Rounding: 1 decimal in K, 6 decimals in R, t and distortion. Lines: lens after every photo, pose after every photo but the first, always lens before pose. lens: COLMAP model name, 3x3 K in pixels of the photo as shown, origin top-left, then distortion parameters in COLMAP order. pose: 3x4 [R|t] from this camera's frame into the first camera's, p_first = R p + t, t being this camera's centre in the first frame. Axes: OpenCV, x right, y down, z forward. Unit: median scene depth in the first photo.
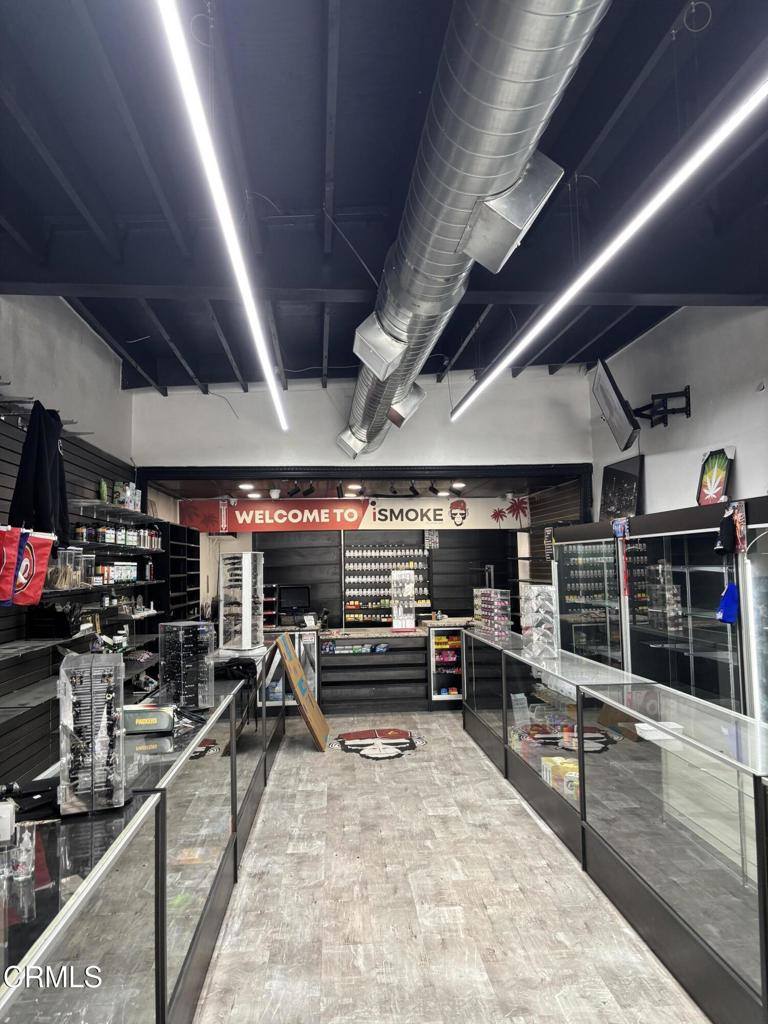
lens RADIAL K [[775.1, 0, 386.3], [0, 775.1, 507.5], [0, 0, 1]] dist [0.072306, -0.087309]
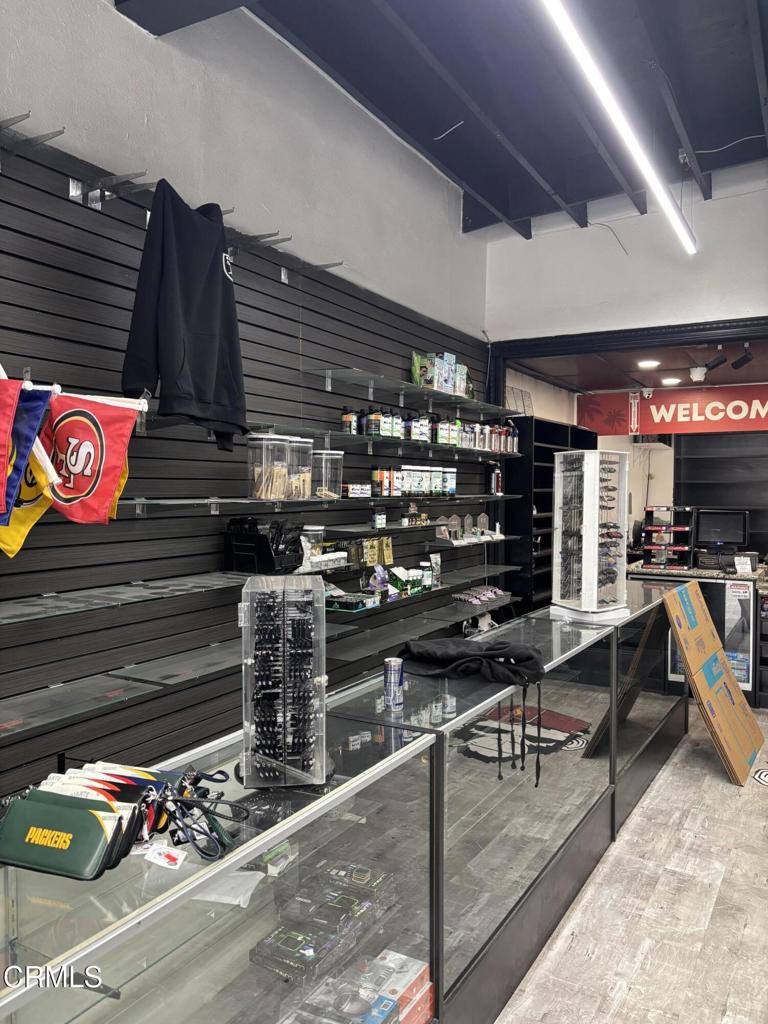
lens RADIAL K [[775.1, 0, 386.3], [0, 775.1, 507.5], [0, 0, 1]] dist [0.072306, -0.087309]
pose [[0.830681, 0.042654, -0.555113, 0.018660], [0.016571, 0.994725, 0.101230, 0.030020], [0.556503, -0.093288, 0.825592, 0.337062]]
